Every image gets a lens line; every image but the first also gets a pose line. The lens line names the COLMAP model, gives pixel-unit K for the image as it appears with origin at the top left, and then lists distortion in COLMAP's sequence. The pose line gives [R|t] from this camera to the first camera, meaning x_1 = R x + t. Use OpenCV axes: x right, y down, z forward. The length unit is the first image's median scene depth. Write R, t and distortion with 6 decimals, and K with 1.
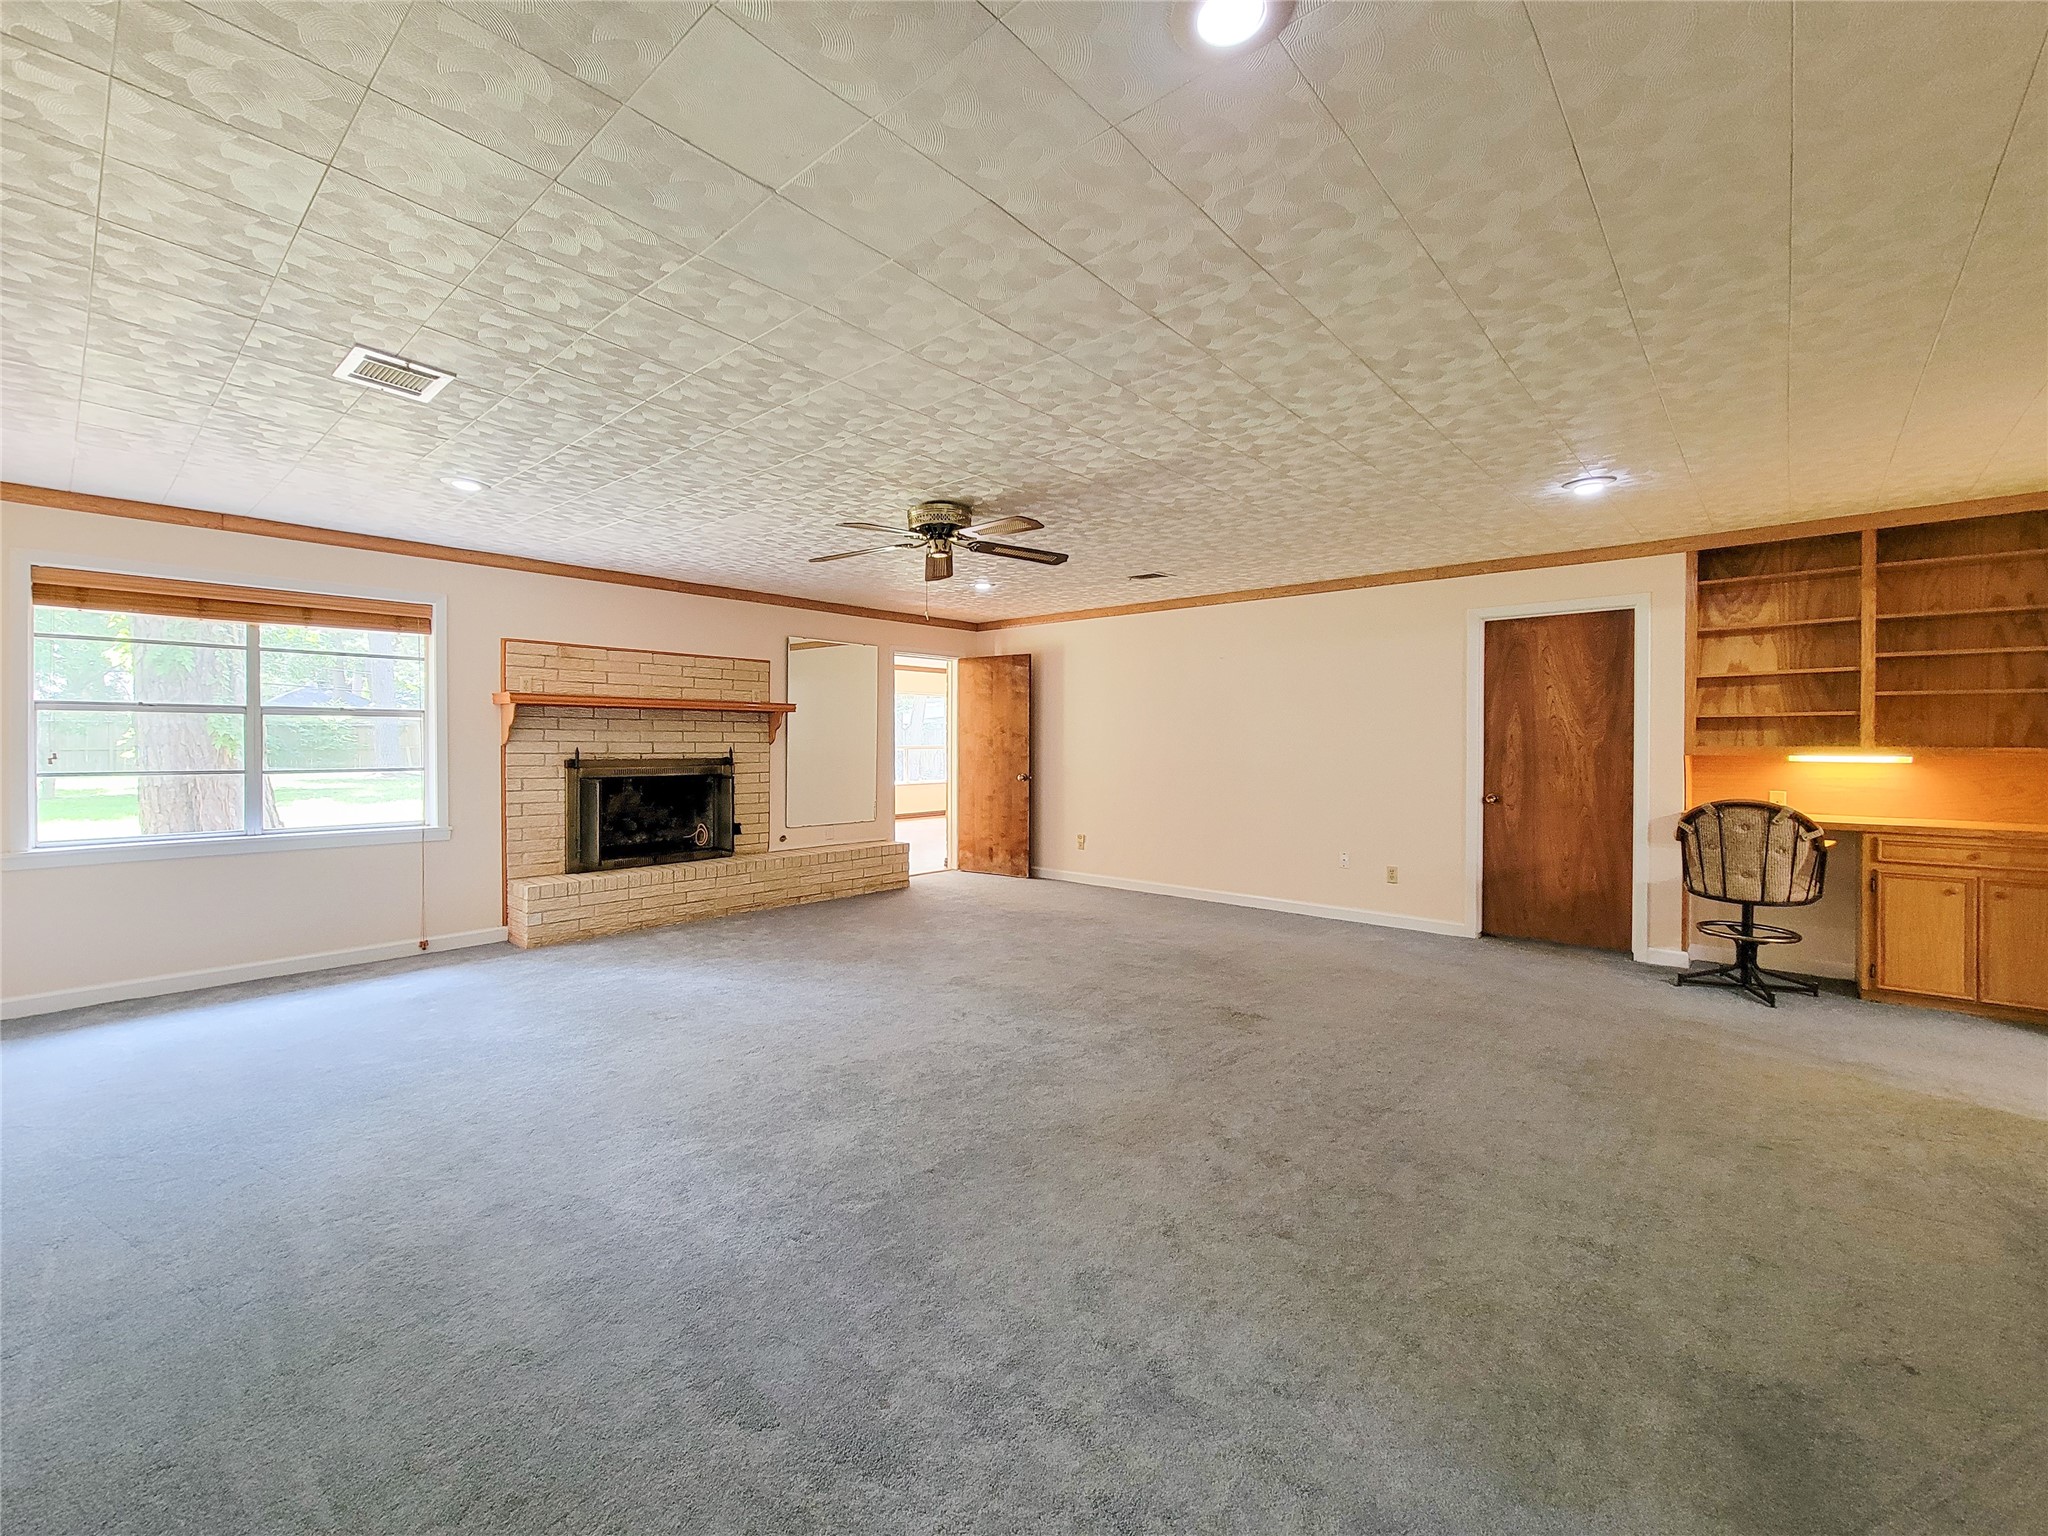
lens RADIAL K [[868.6, 0, 998.7], [0, 868.6, 747.8], [0, 0, 1]] dist [-0.001850, -0.000241]
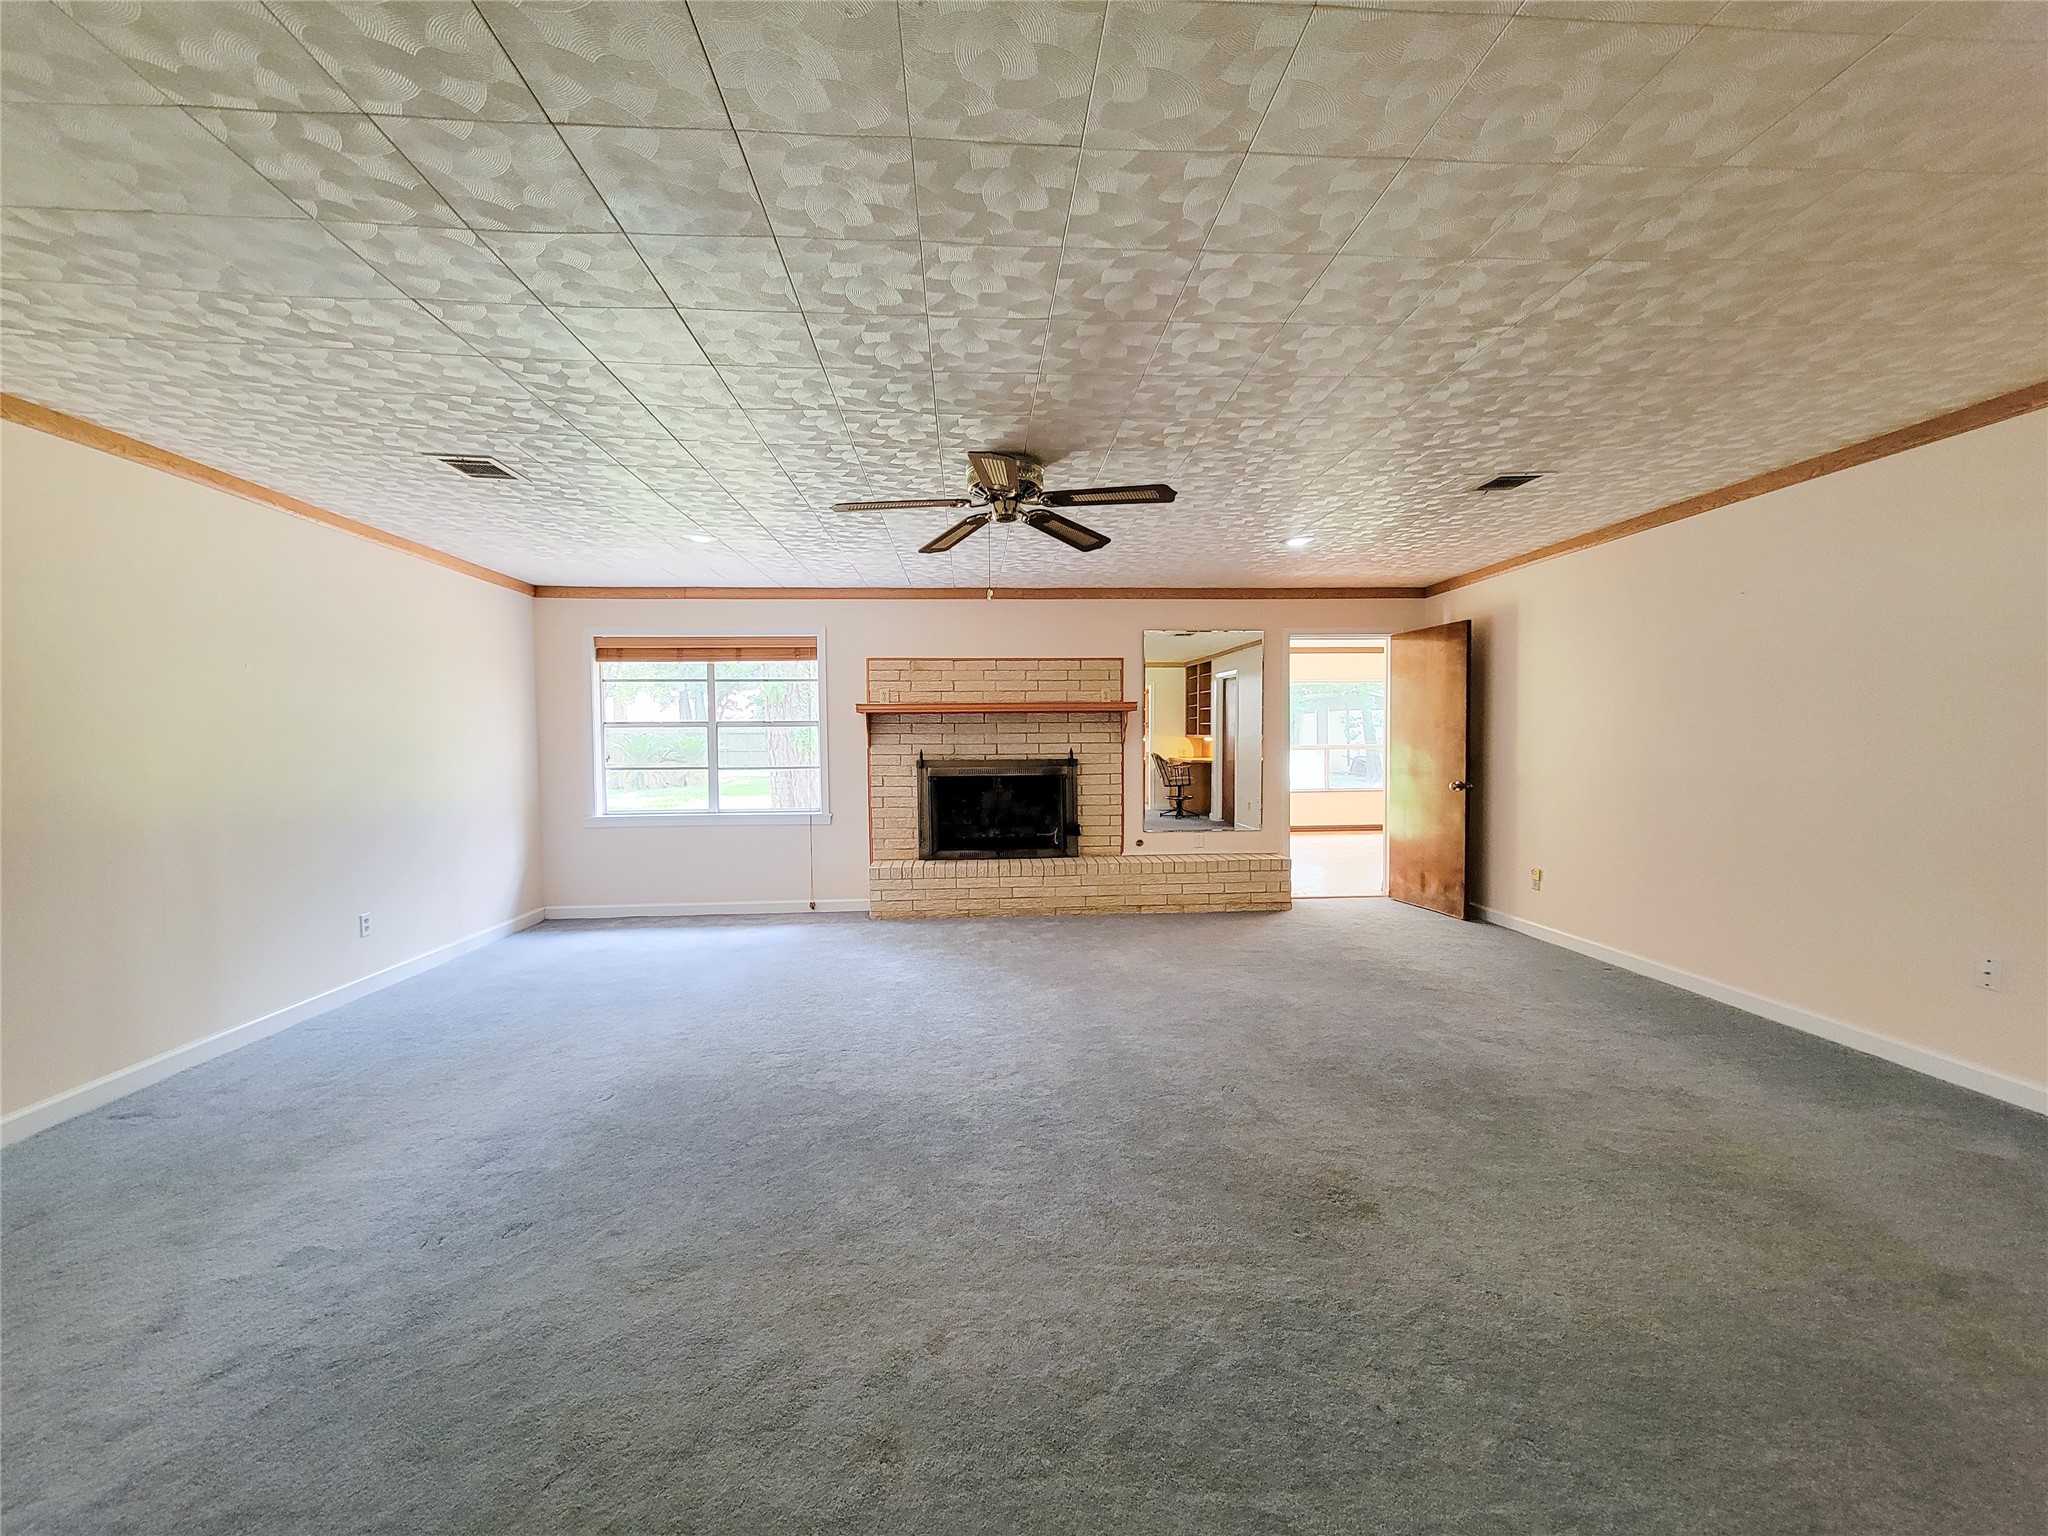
lens RADIAL K [[835.5, 0, 1082.8], [0, 835.5, 774.6], [0, 0, 1]] dist [-0.000710, -0.000541]
pose [[0.718189, 0.019860, -0.695565, 0.406971], [0.006745, 0.999347, 0.035498, -0.004721], [0.695816, -0.030186, 0.717586, 0.348760]]
